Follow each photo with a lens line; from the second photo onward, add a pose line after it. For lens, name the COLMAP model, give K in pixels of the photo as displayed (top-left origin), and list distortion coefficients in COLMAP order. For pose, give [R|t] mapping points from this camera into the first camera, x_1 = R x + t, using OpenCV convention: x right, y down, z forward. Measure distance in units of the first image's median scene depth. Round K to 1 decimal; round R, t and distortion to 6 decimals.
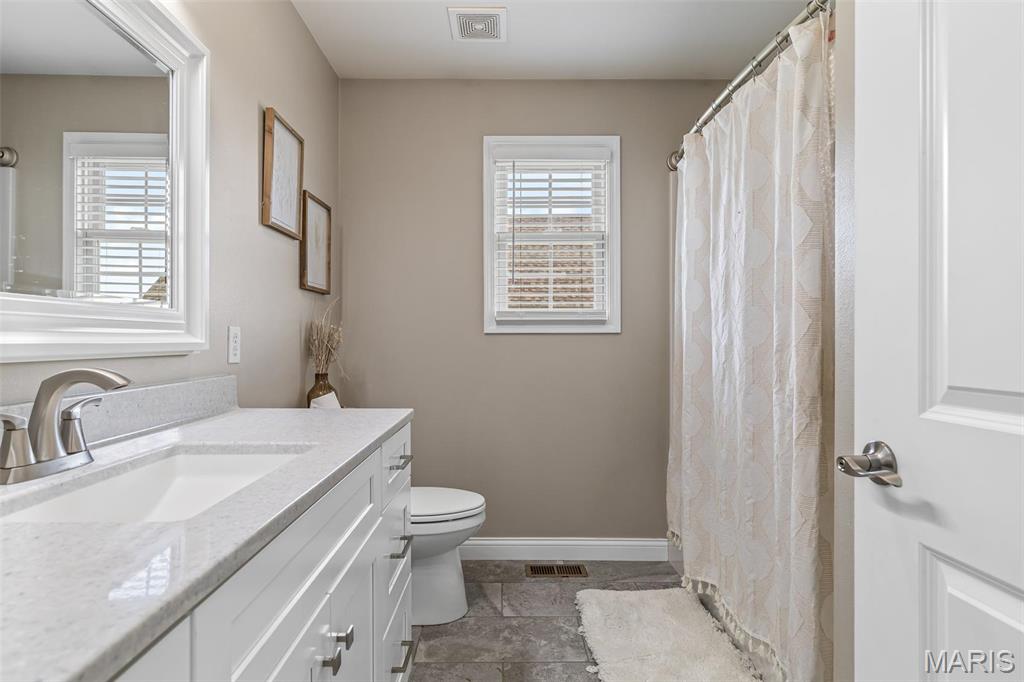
lens RADIAL K [[518.9, 0, 510.3], [0, 518.9, 341.2], [0, 0, 1]] dist [-0.005206, -0.000487]
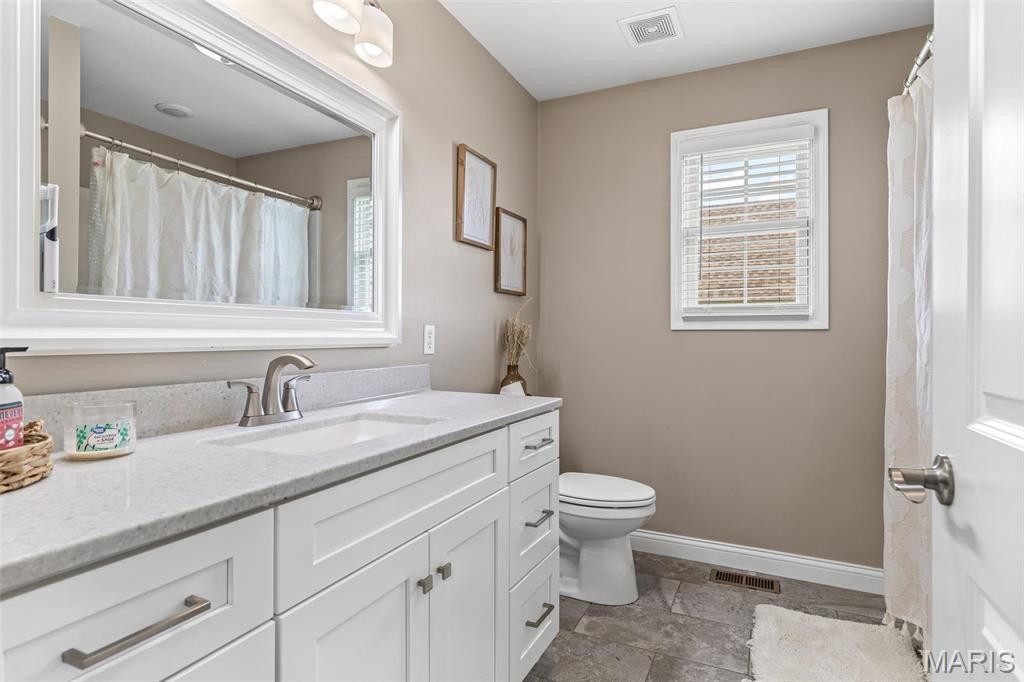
lens RADIAL K [[518.9, 0, 533.2], [0, 518.9, 336.7], [0, 0, 1]] dist [-0.005206, -0.000487]
pose [[0.909005, 0.004079, -0.416764, 0.336182], [-0.004655, 0.999989, -0.000366, -0.001046], [0.416758, 0.002272, 0.909014, -0.053290]]
